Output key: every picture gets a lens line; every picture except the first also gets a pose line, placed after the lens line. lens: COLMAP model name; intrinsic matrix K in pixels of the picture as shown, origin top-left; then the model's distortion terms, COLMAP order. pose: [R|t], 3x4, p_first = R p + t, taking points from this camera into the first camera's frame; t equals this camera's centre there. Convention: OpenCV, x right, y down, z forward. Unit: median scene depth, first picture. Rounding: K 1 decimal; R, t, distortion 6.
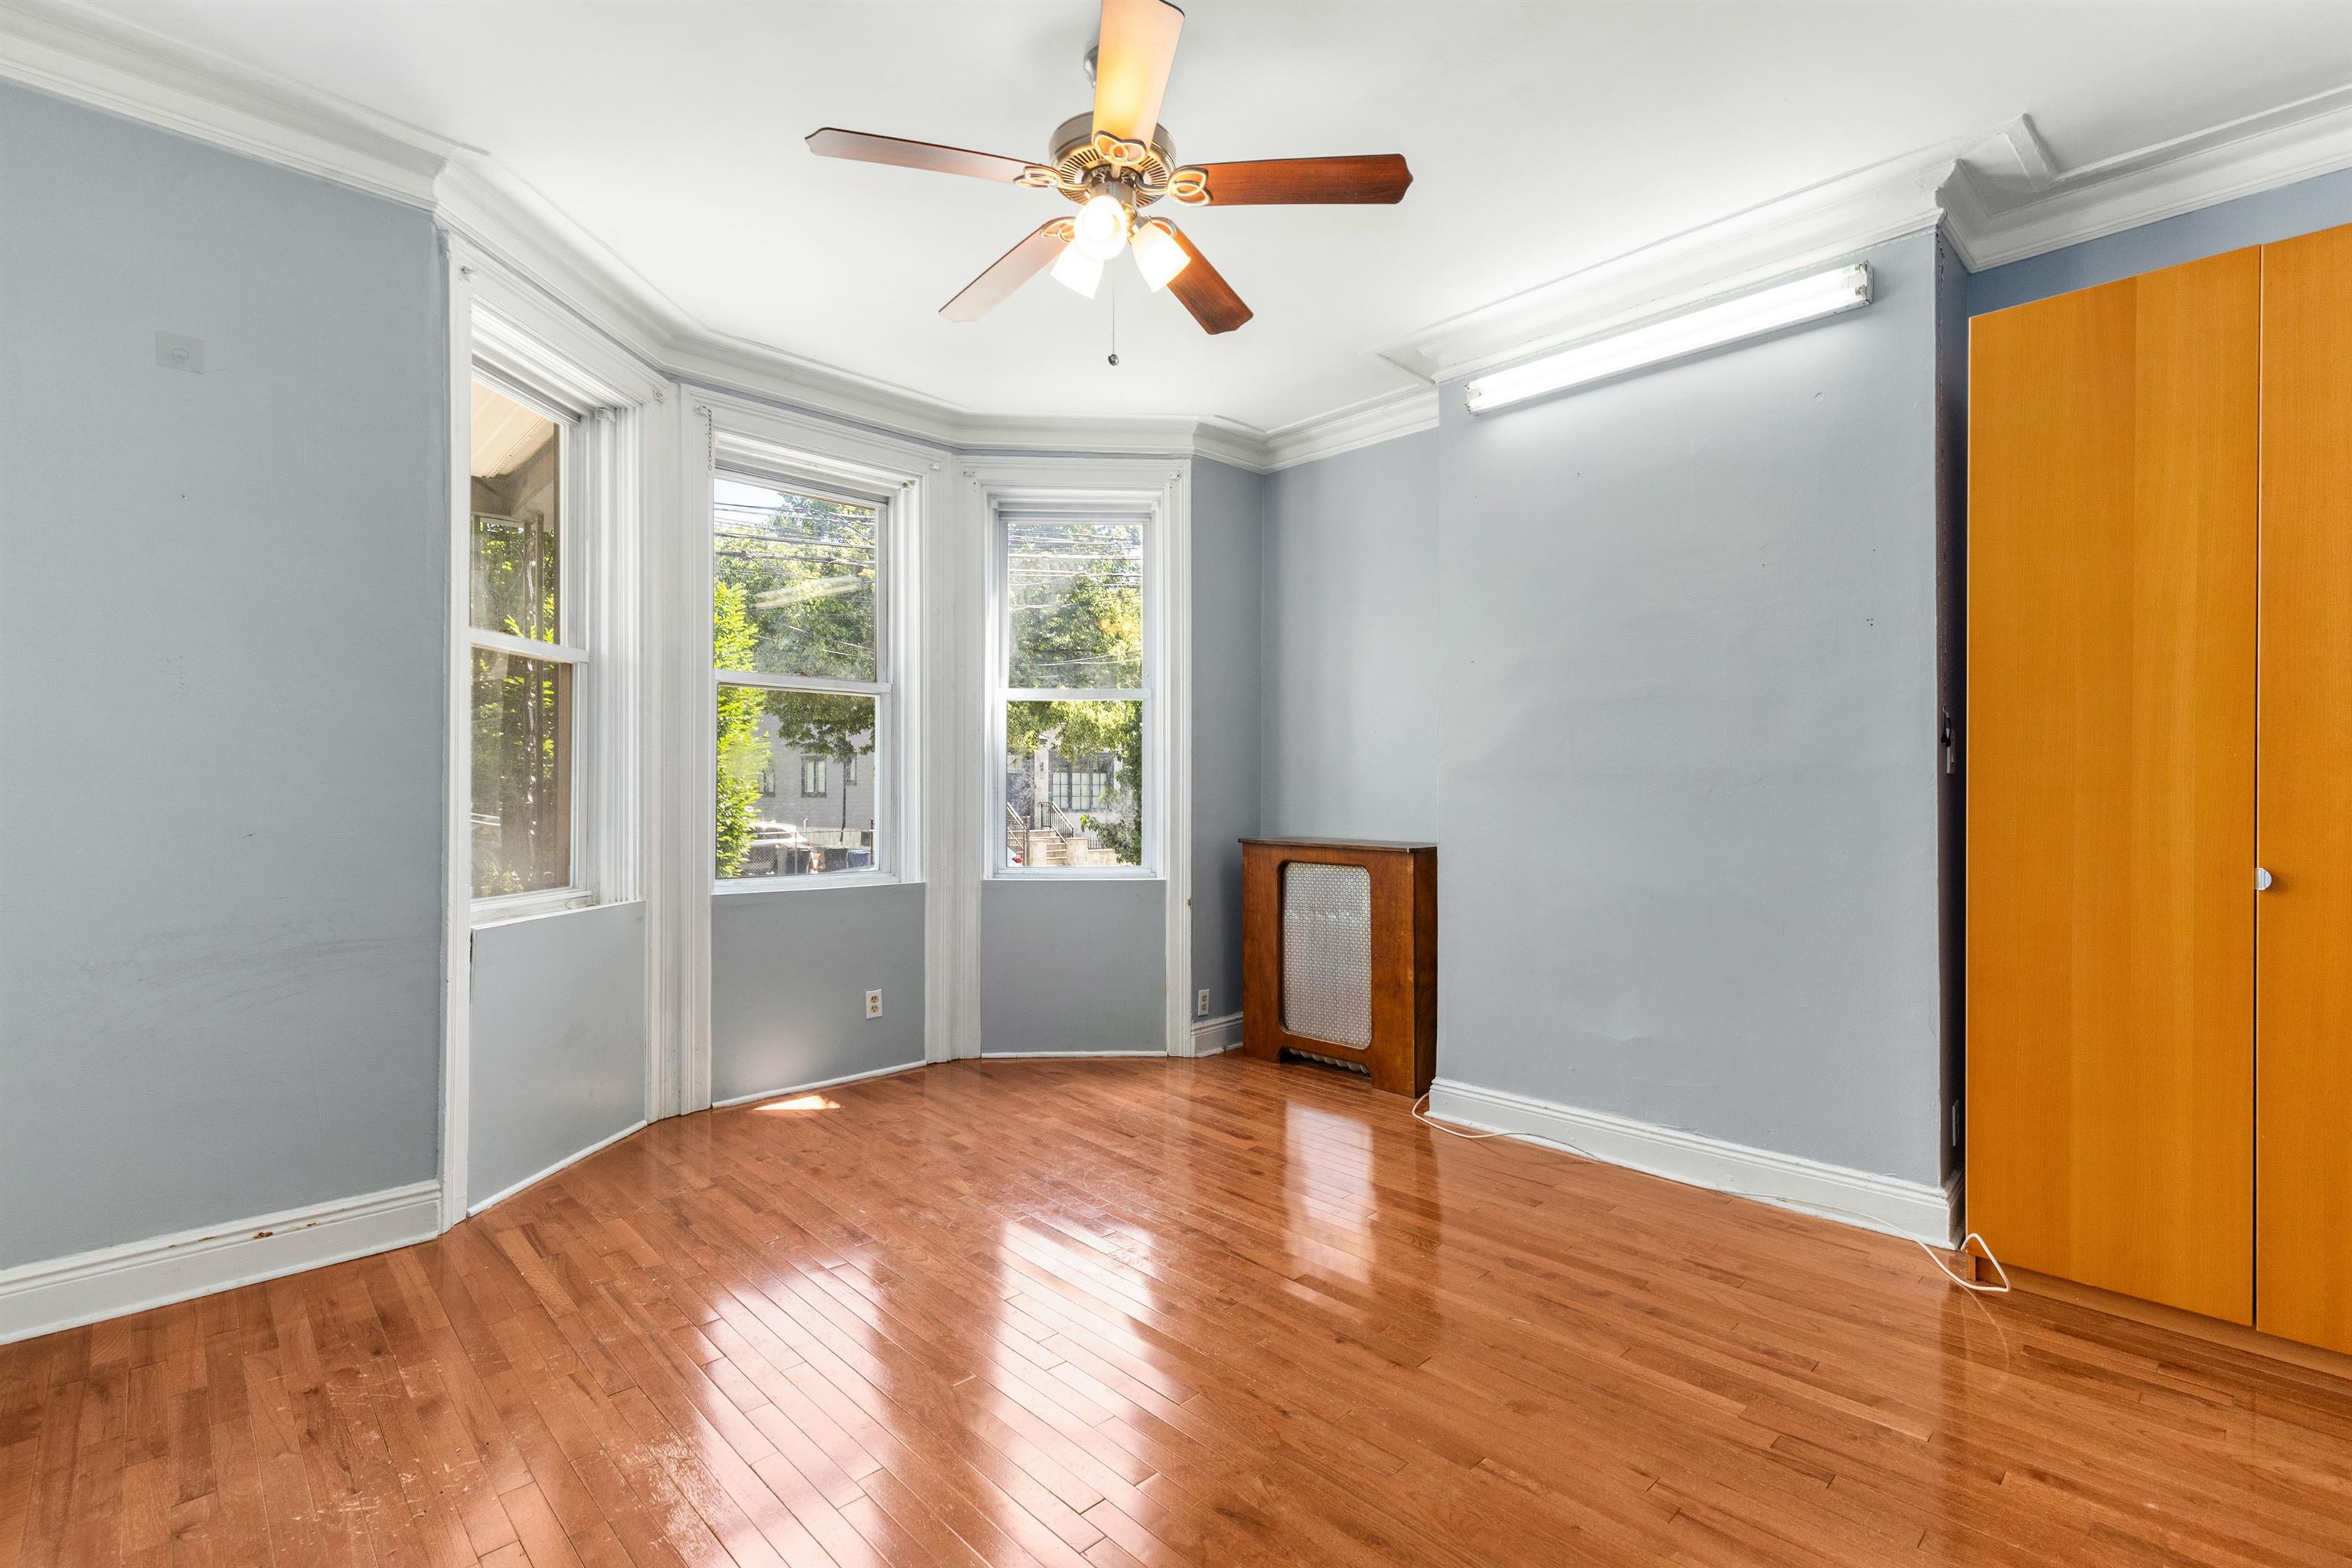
lens RADIAL K [[1074.3, 0, 1176.0], [0, 1074.3, 784.0], [0, 0, 1]] dist [-0.000858, -0.000179]
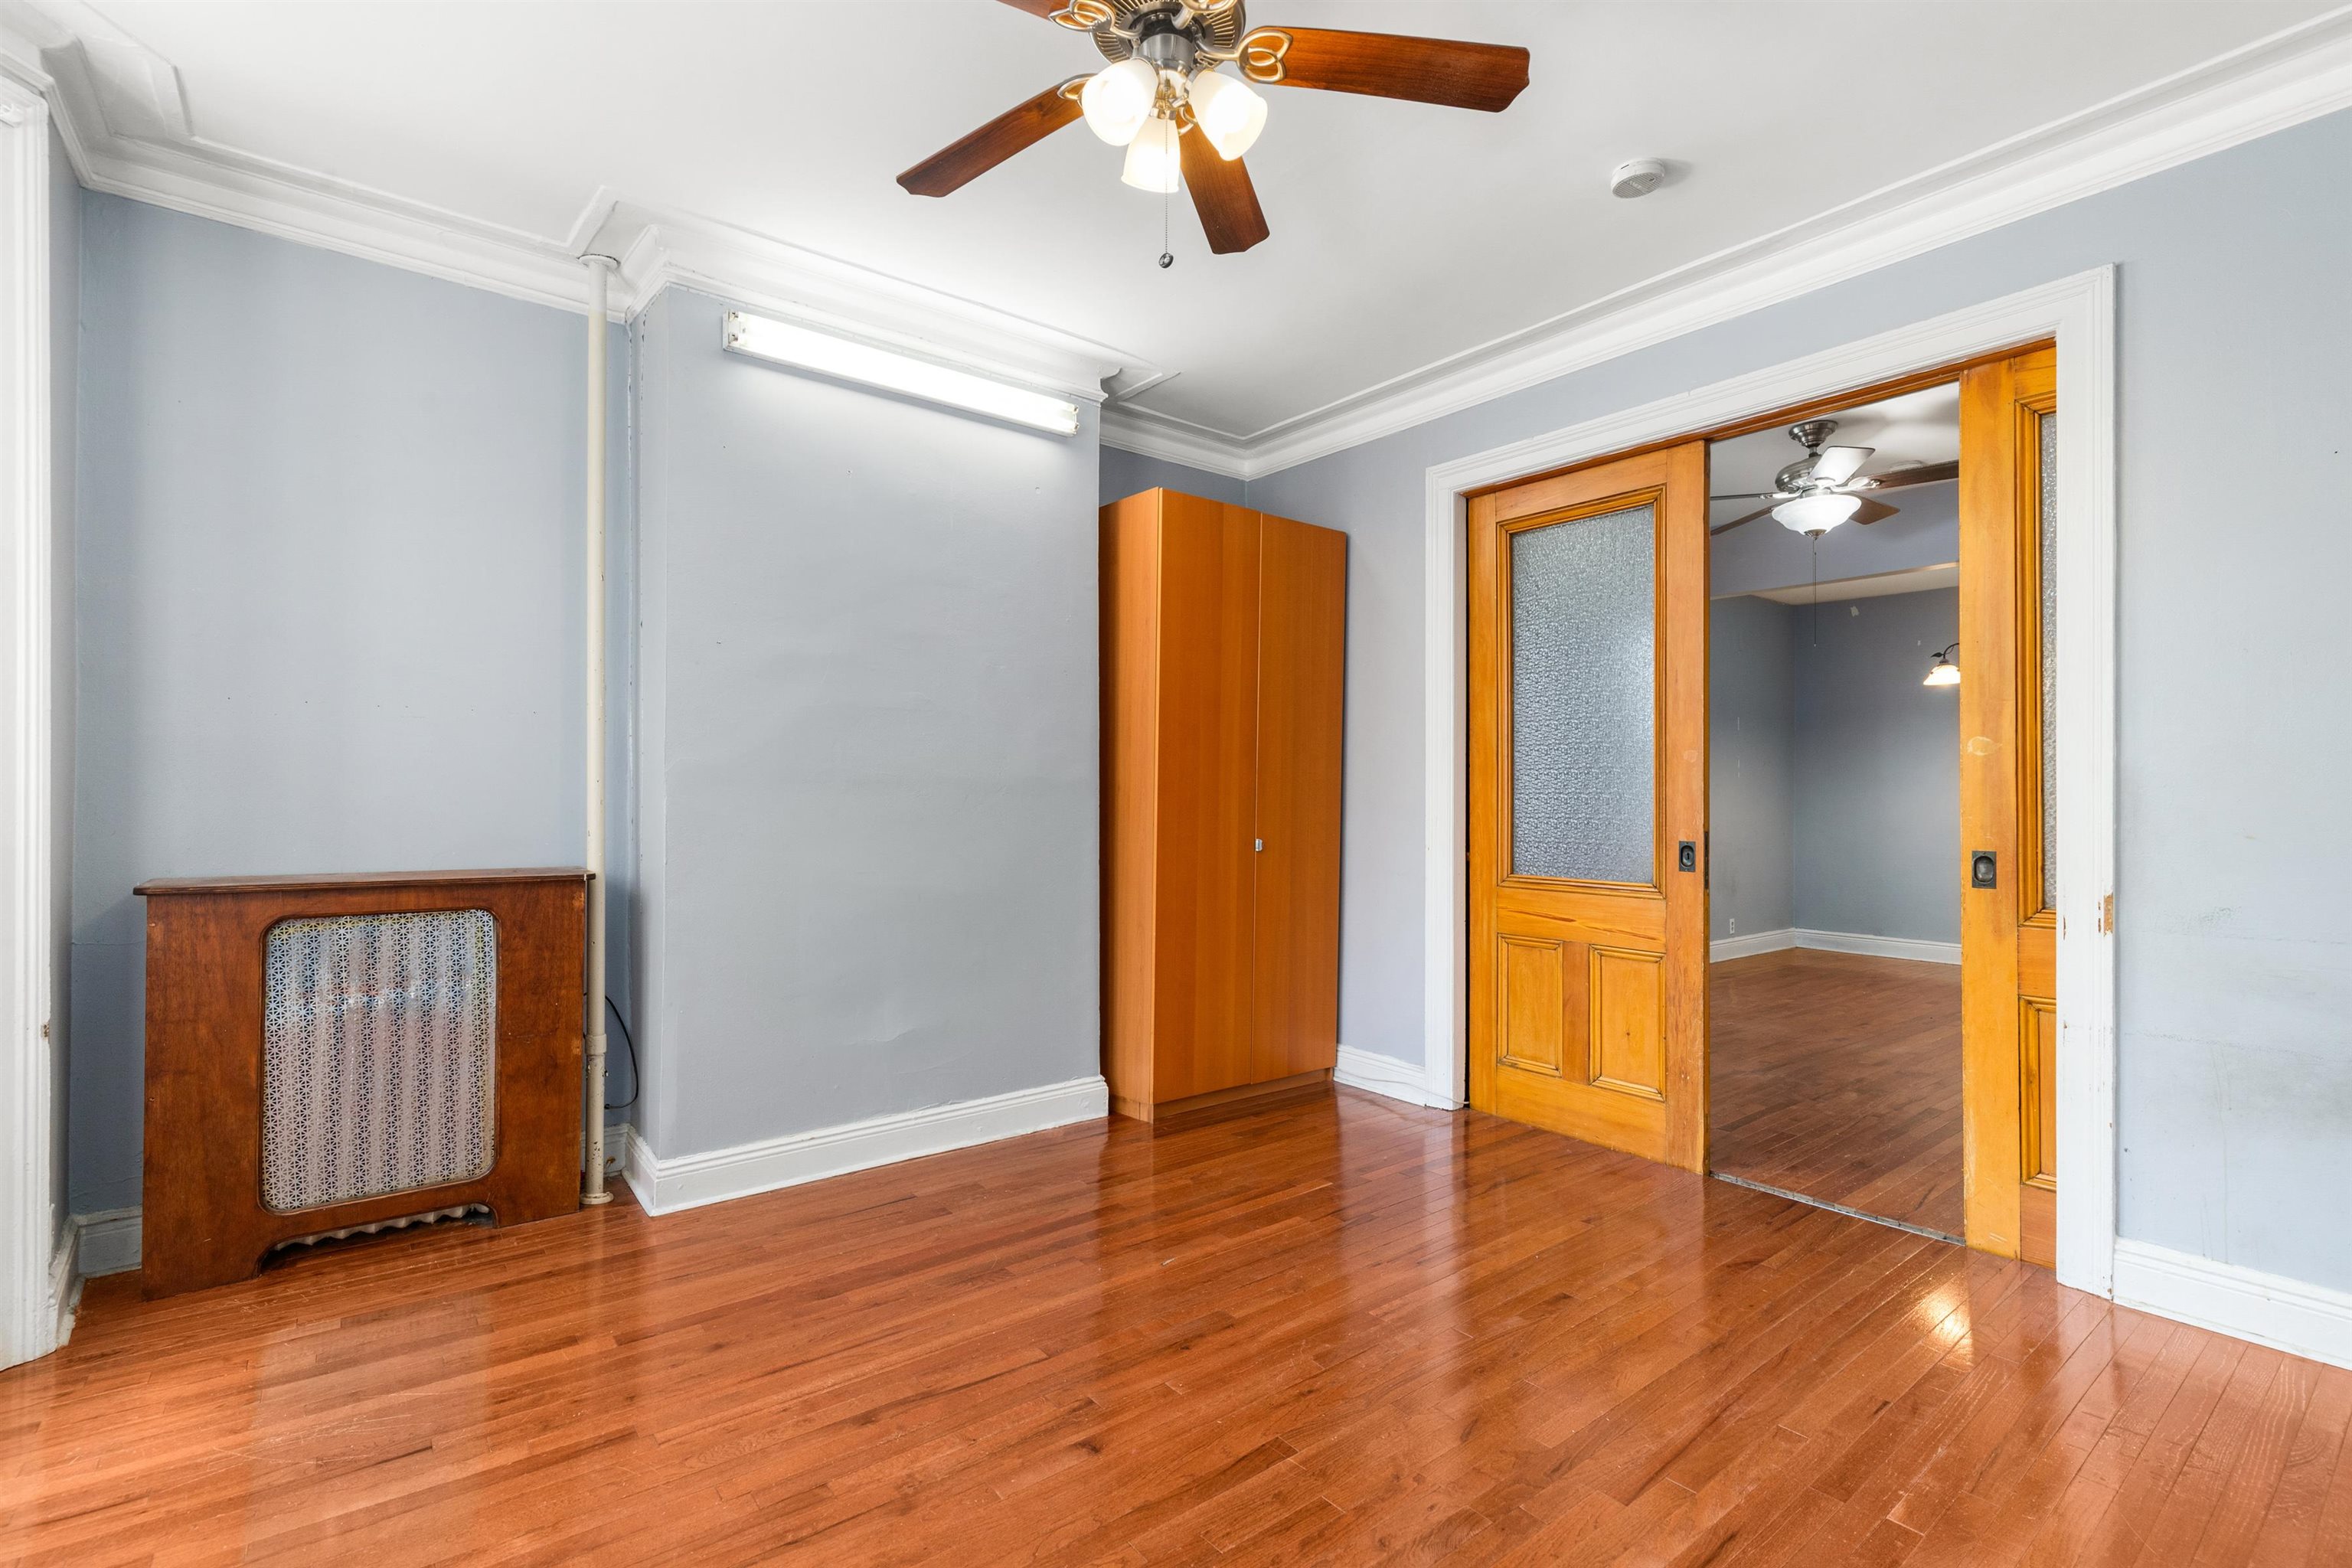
lens RADIAL K [[1070.6, 0, 1182.9], [0, 1070.6, 796.9], [0, 0, 1]] dist [0.007585, -0.000483]
pose [[0.092552, -0.001486, 0.995707, -0.499650], [-0.009110, 0.999956, 0.002339, 0.000116], [-0.995666, -0.009288, 0.092534, 0.539542]]
